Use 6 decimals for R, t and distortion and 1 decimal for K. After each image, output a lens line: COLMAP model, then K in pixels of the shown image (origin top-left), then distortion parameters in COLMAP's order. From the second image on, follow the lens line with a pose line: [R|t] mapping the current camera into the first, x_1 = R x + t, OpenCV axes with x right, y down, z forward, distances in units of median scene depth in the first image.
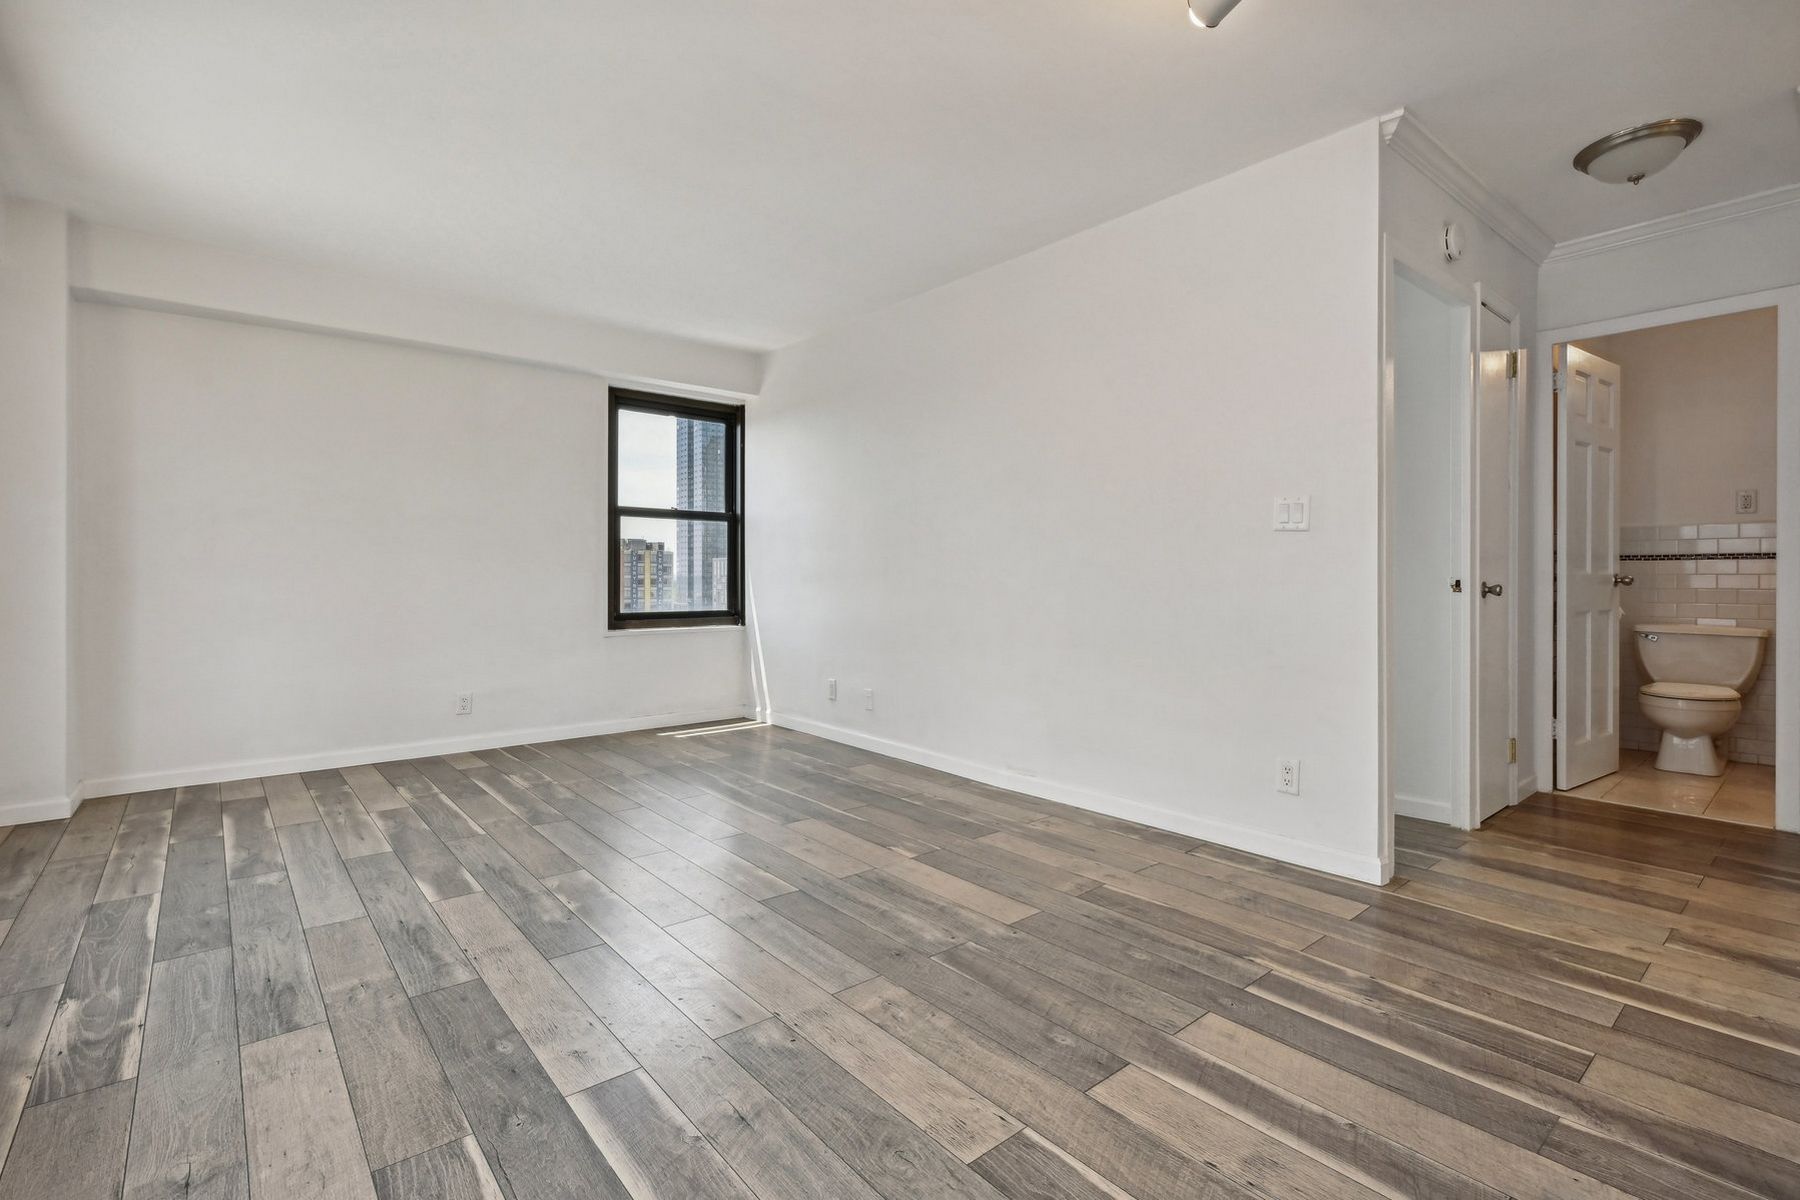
lens RADIAL K [[819.0, 0, 898.5], [0, 819.0, 575.1], [0, 0, 1]] dist [0.000908, 0.001212]
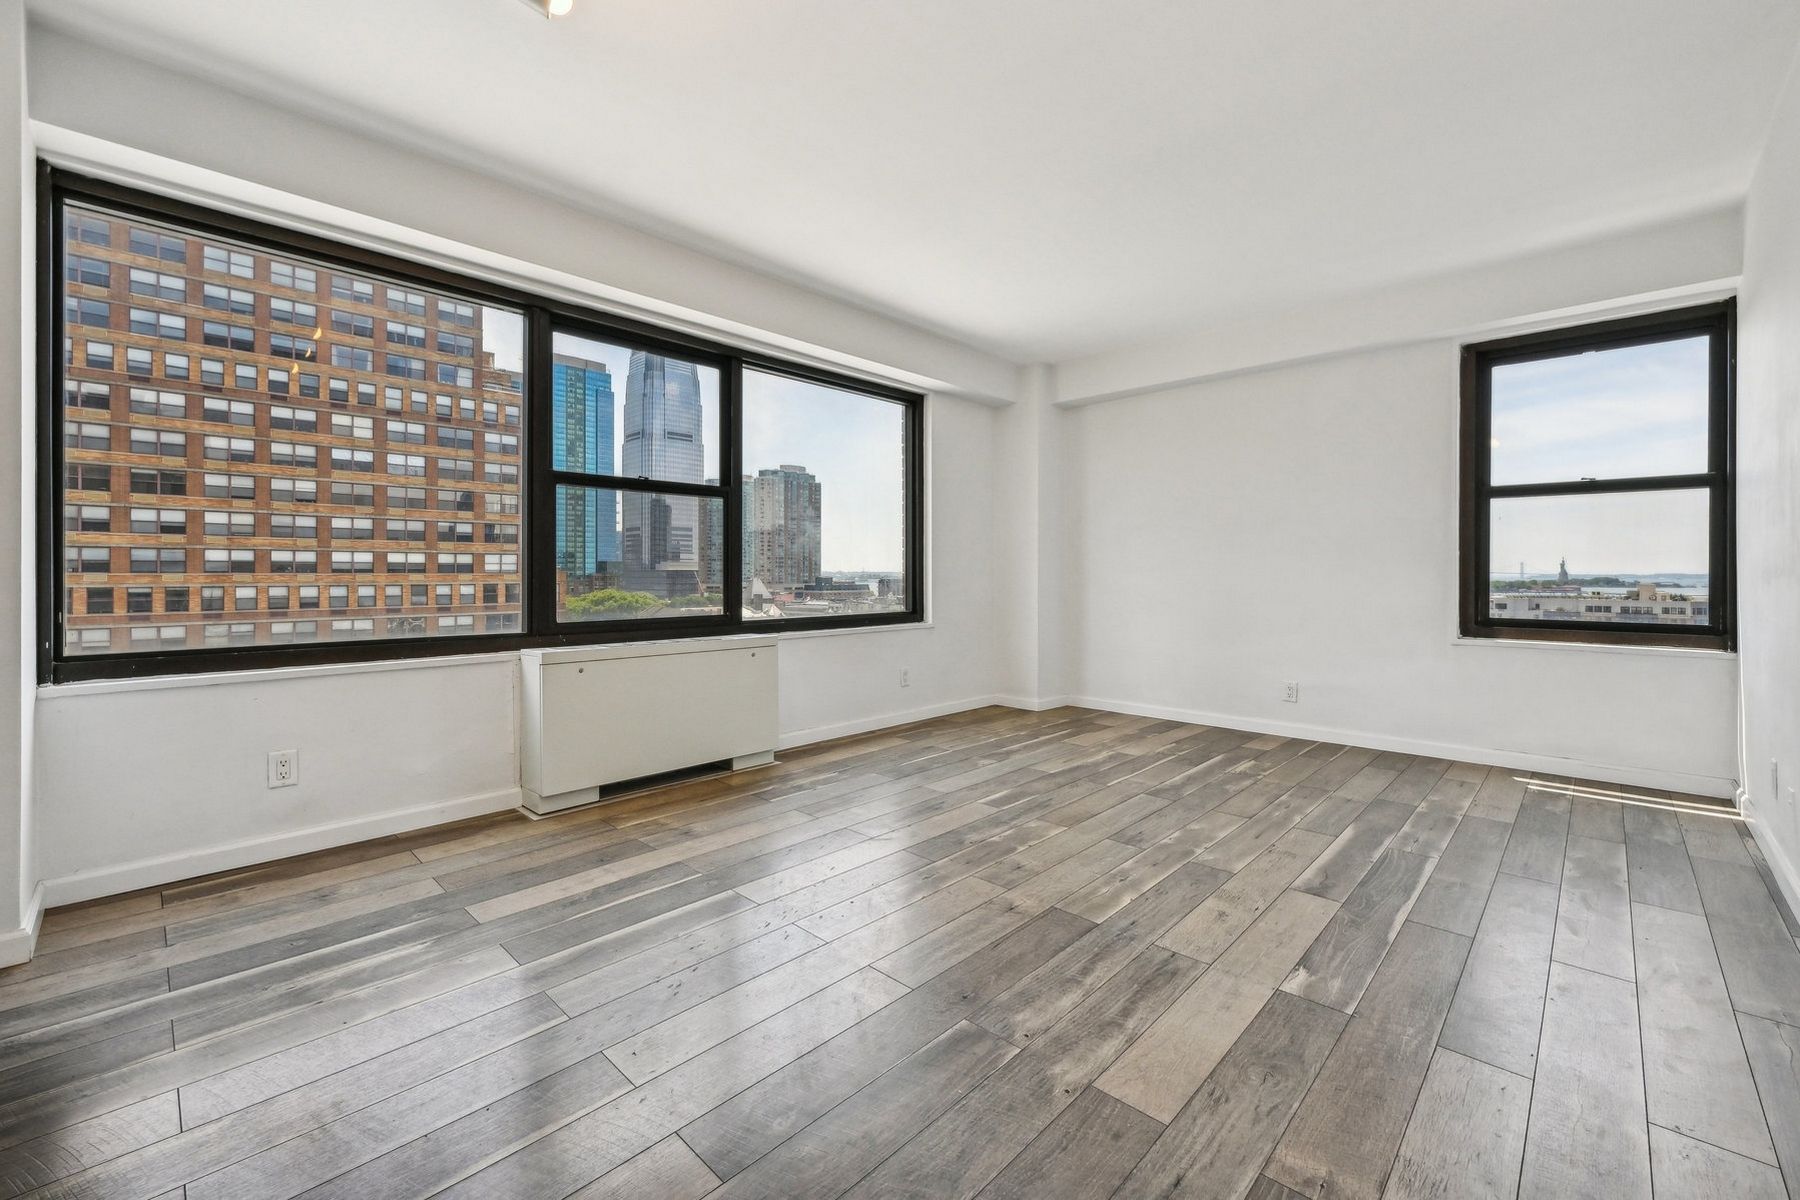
lens RADIAL K [[732.3, 0, 905.3], [0, 732.3, 571.0], [0, 0, 1]] dist [0.001364, 0.000001]
pose [[0.115003, -0.005609, -0.993349, 0.728125], [-0.000454, 0.999984, -0.005699, 0.008791], [0.993365, 0.001106, 0.114998, 0.792075]]
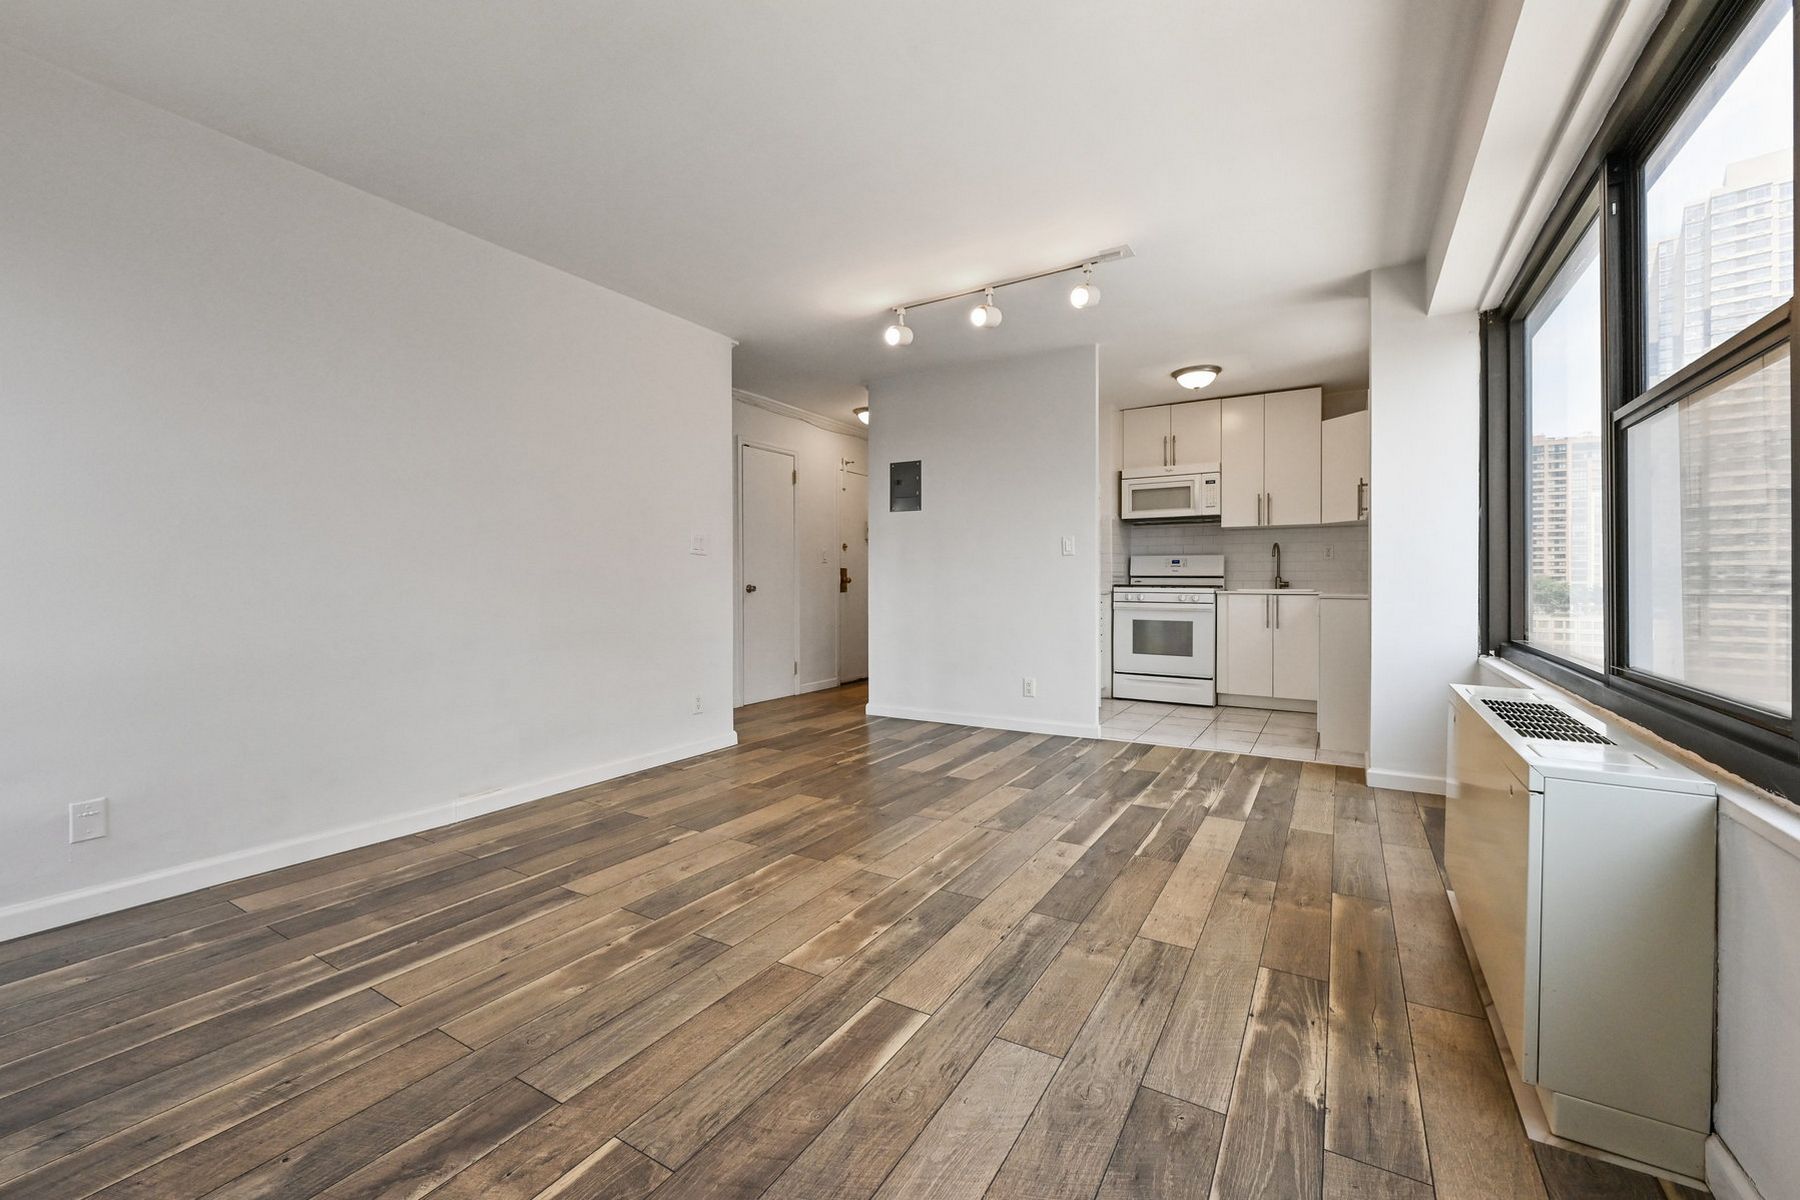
lens RADIAL K [[733.3, 0, 900.1], [0, 733.3, 586.1], [0, 0, 1]] dist [0.000325, 0.000426]
pose [[-0.319309, -0.005885, 0.947632, -1.292928], [0.000468, 0.999980, 0.006368, 0.002106], [-0.947651, 0.002477, -0.319300, 1.339170]]
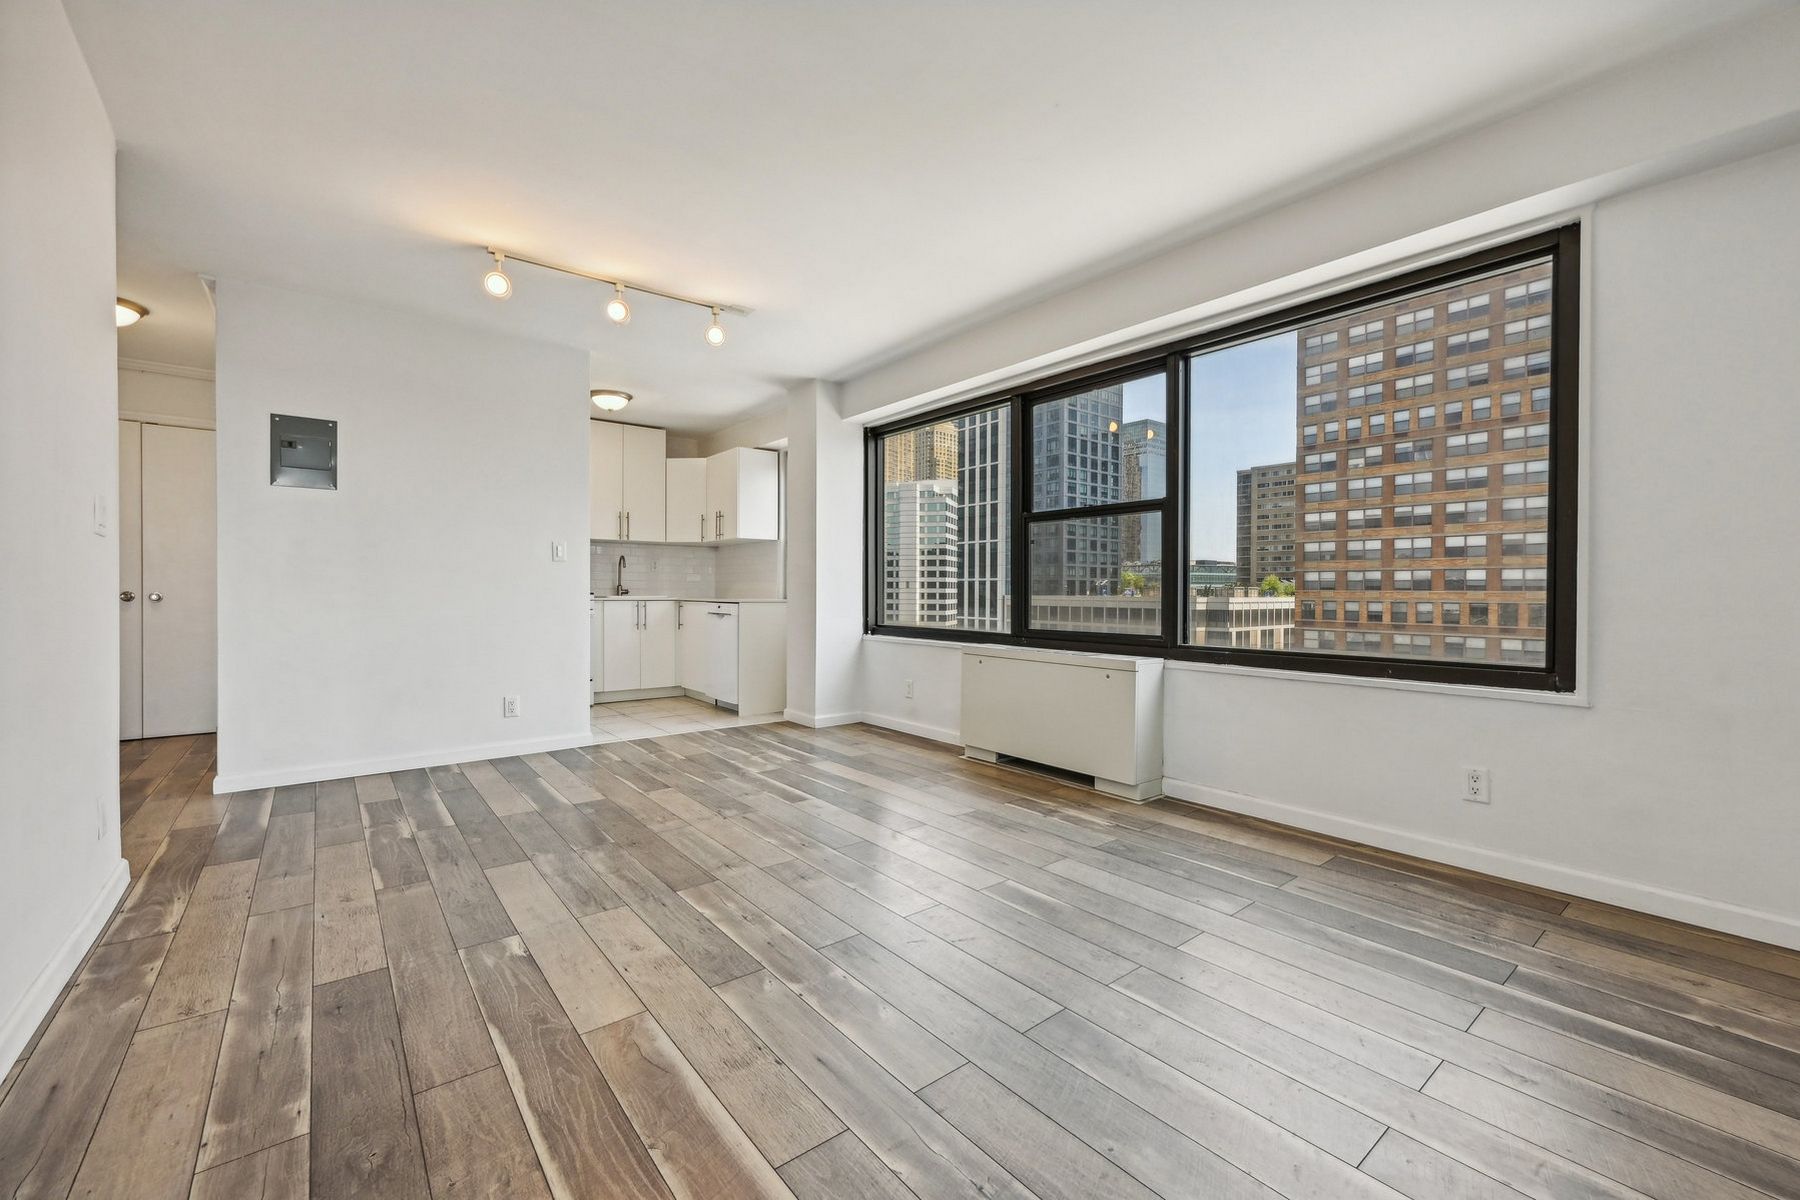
lens RADIAL K [[733.3, 0, 900.1], [0, 733.3, 586.1], [0, 0, 1]] dist [0.000325, 0.000426]
pose [[-0.999693, -0.002581, 0.024655, -0.480952], [-0.002705, 0.999984, -0.005012, 0.002774], [-0.024642, -0.005077, -0.999683, 2.170973]]
